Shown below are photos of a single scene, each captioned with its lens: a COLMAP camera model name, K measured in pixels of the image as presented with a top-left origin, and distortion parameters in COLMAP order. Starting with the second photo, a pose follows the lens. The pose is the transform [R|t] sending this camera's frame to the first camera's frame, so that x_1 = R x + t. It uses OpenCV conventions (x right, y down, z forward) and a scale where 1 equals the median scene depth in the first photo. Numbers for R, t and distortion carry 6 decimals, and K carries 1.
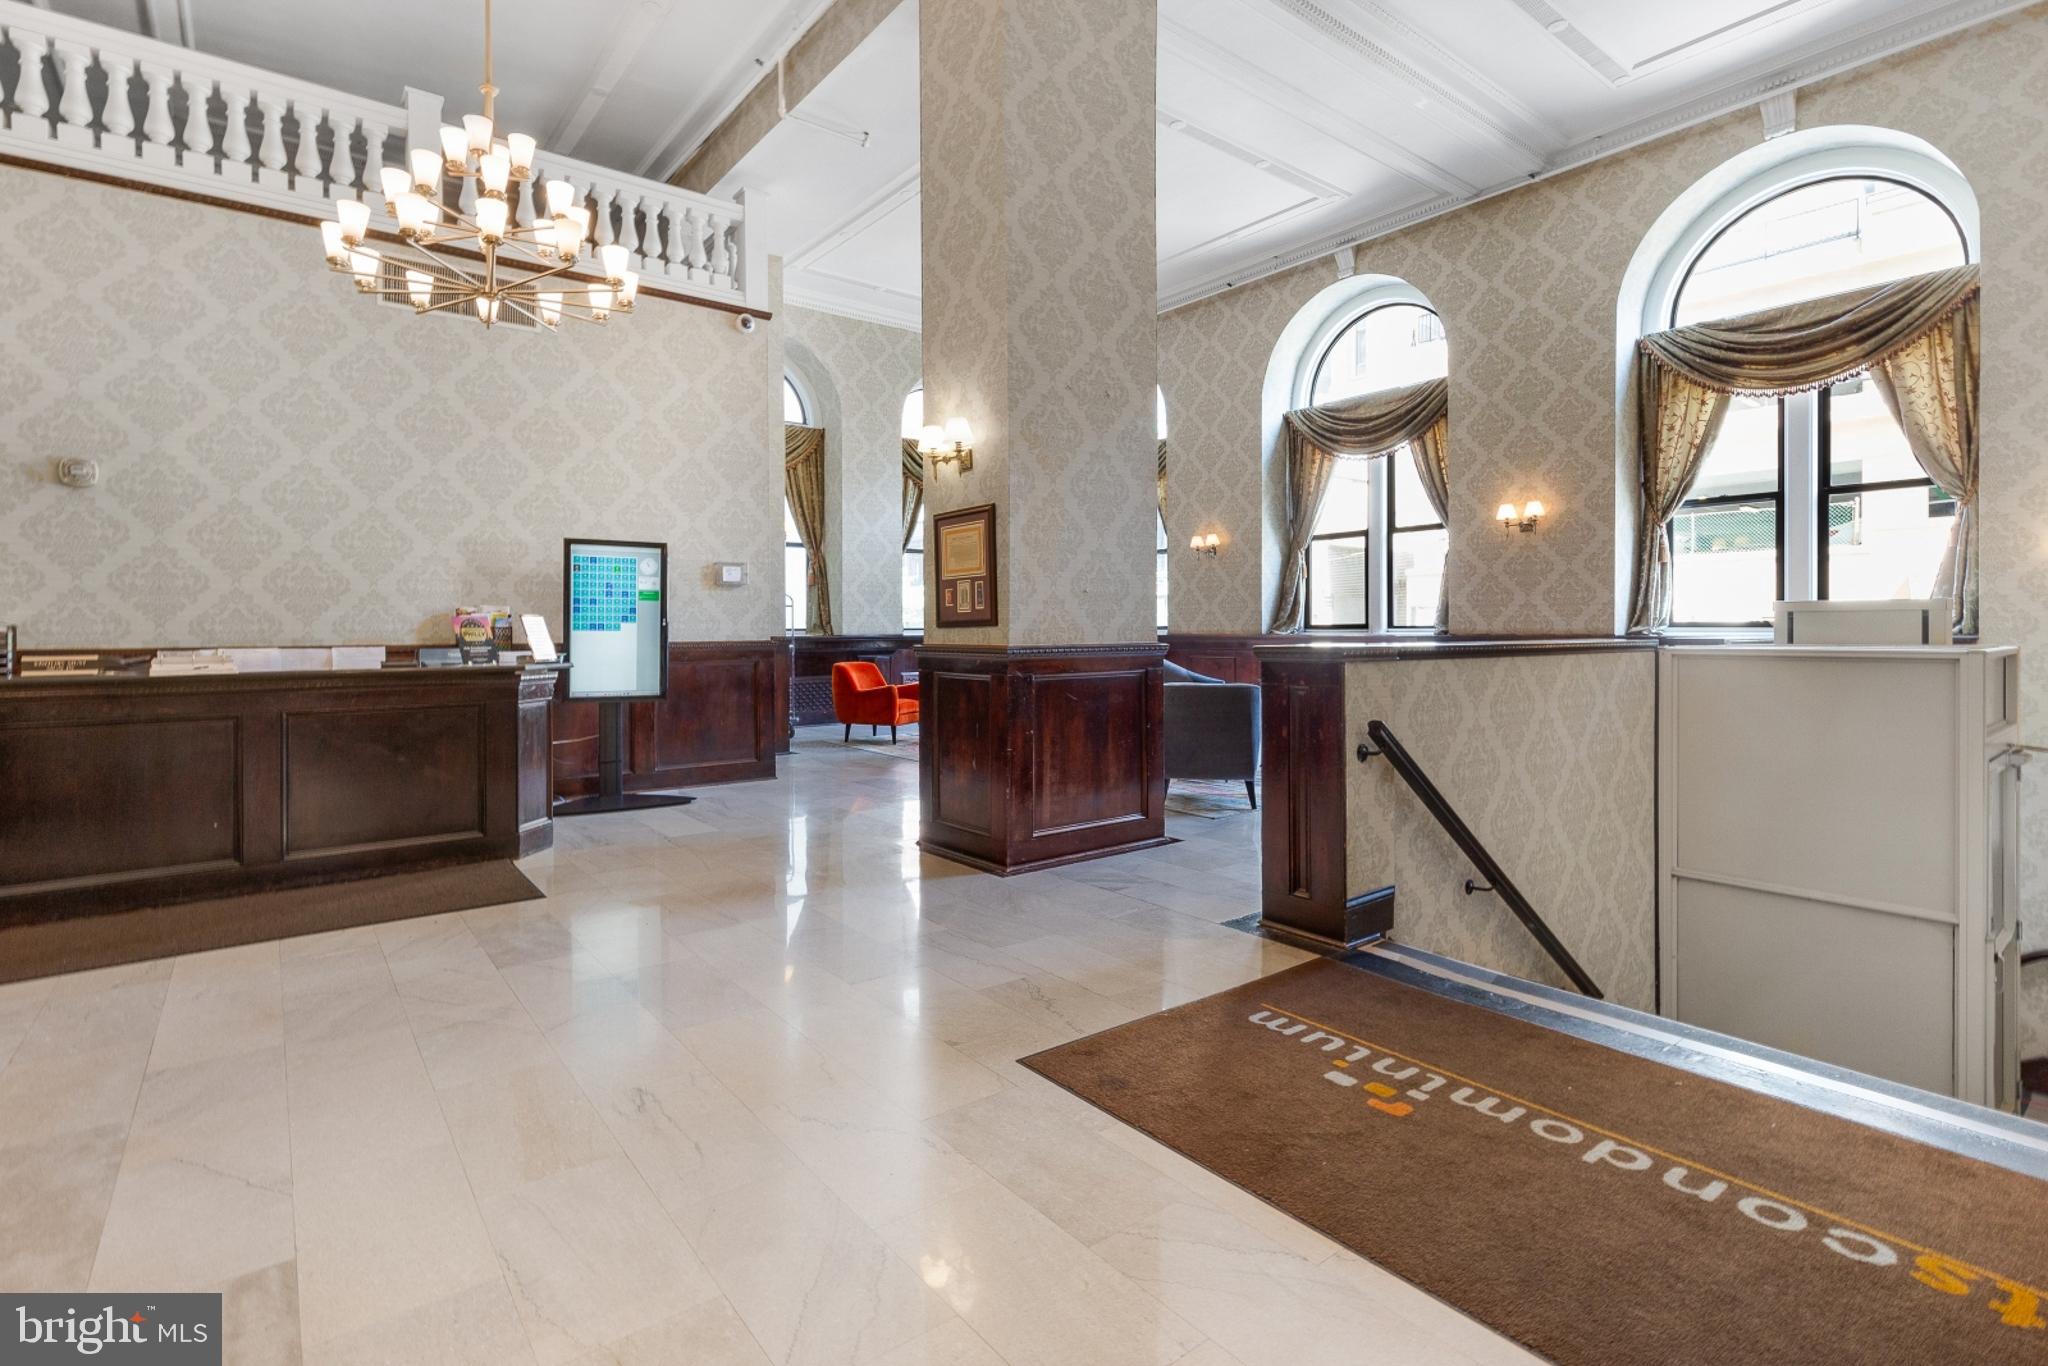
lens RADIAL K [[1008.2, 0, 1013.8], [0, 1008.2, 634.9], [0, 0, 1]] dist [-0.002692, -0.000855]
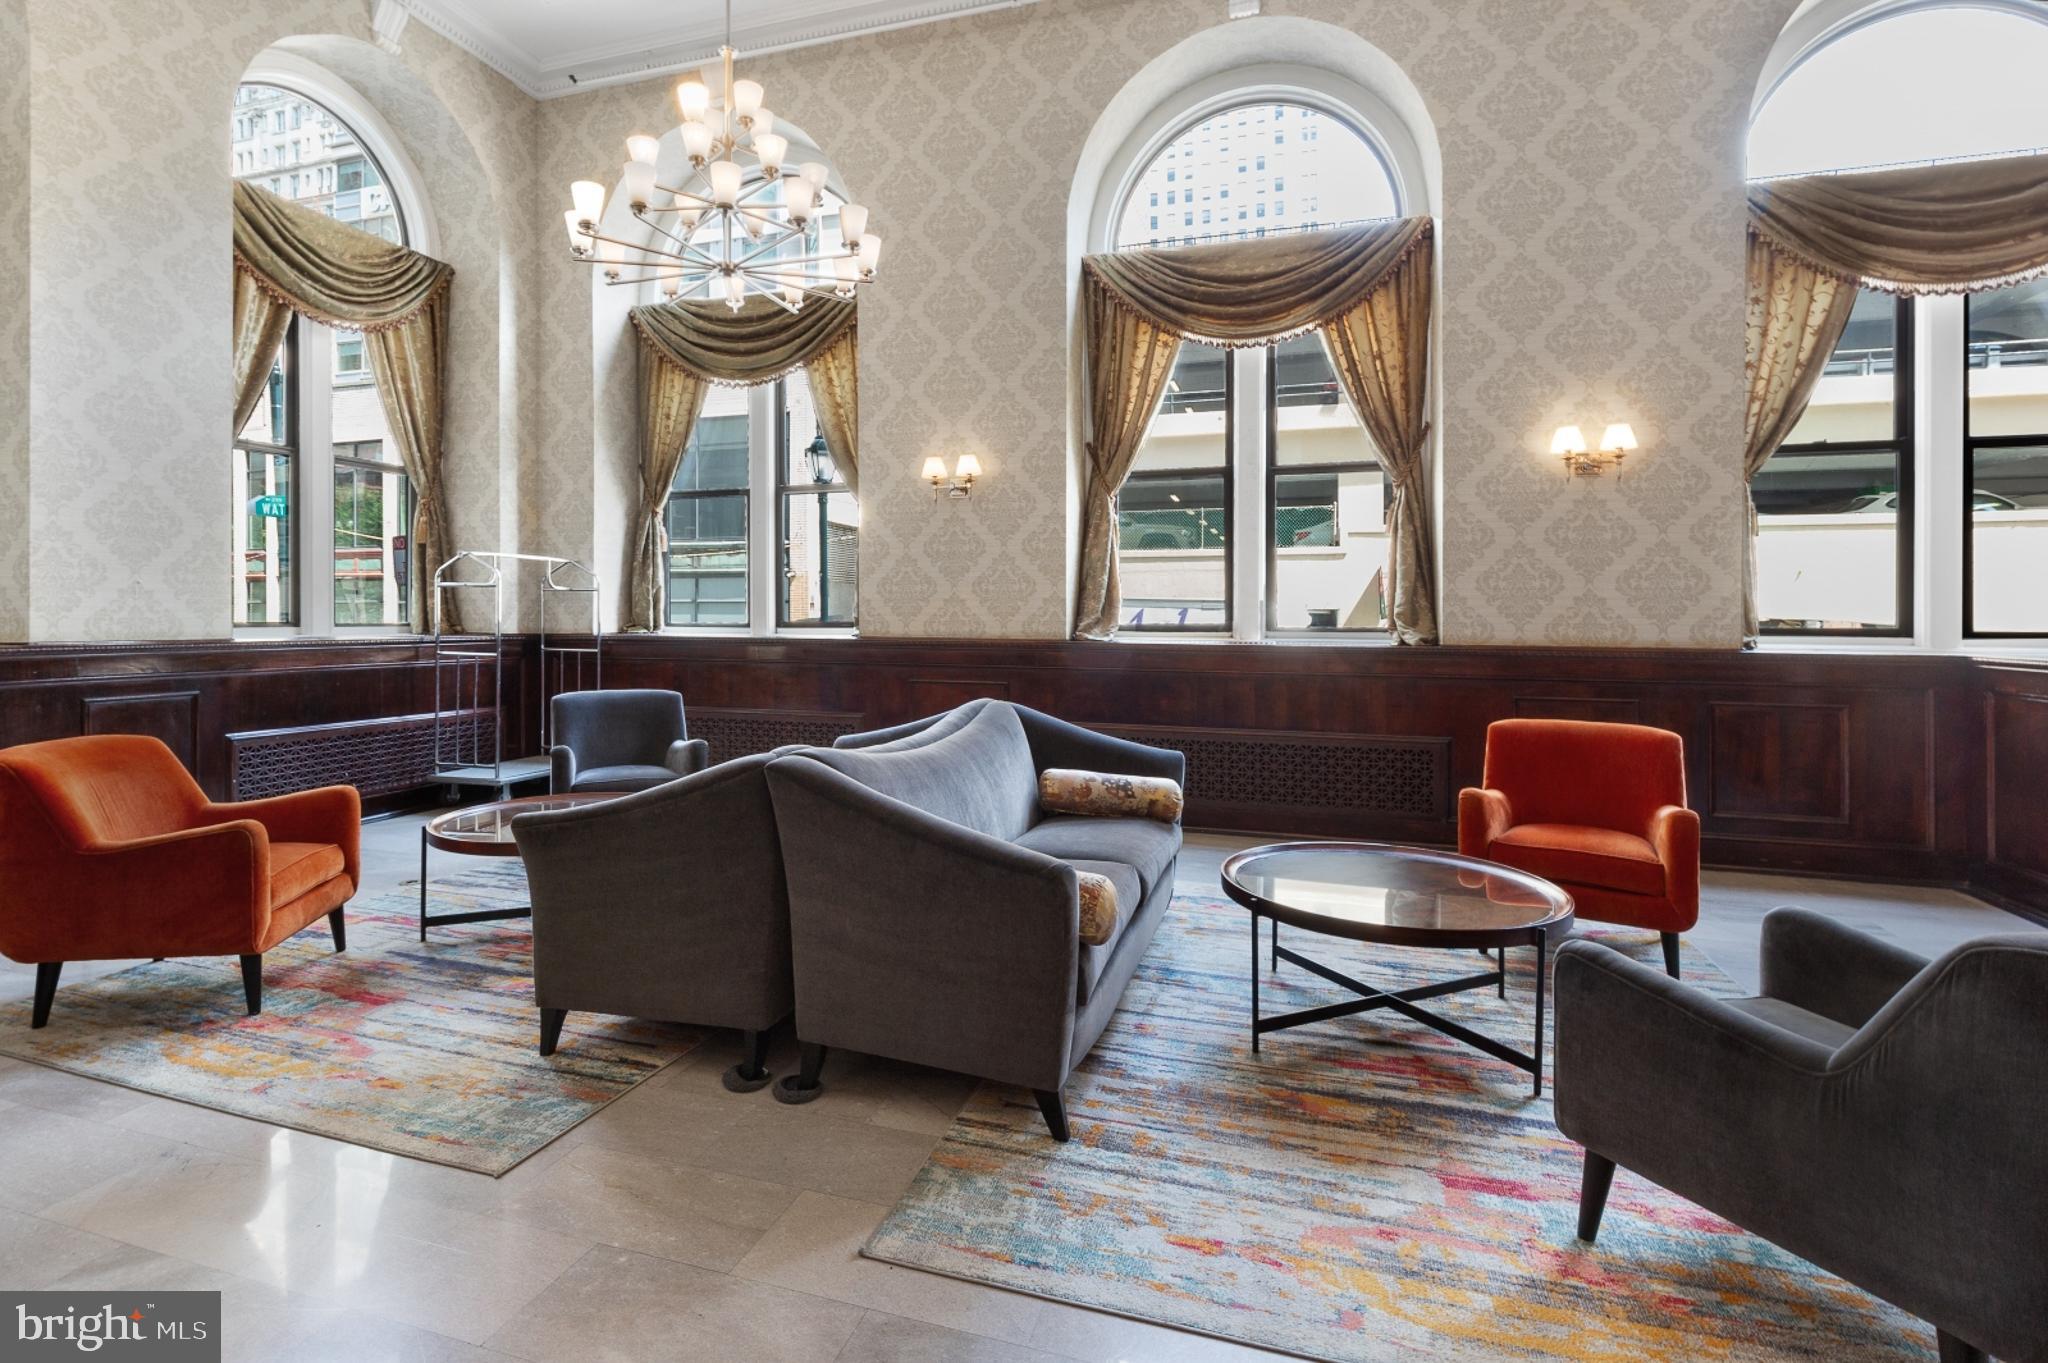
lens RADIAL K [[1008.2, 0, 1013.8], [0, 1008.2, 633.4], [0, 0, 1]] dist [-0.002692, -0.000855]
pose [[0.827081, 0.005367, 0.562058, -0.094447], [-0.008164, 0.999964, 0.002464, -0.006175], [-0.562024, -0.006626, 0.827094, 0.588441]]
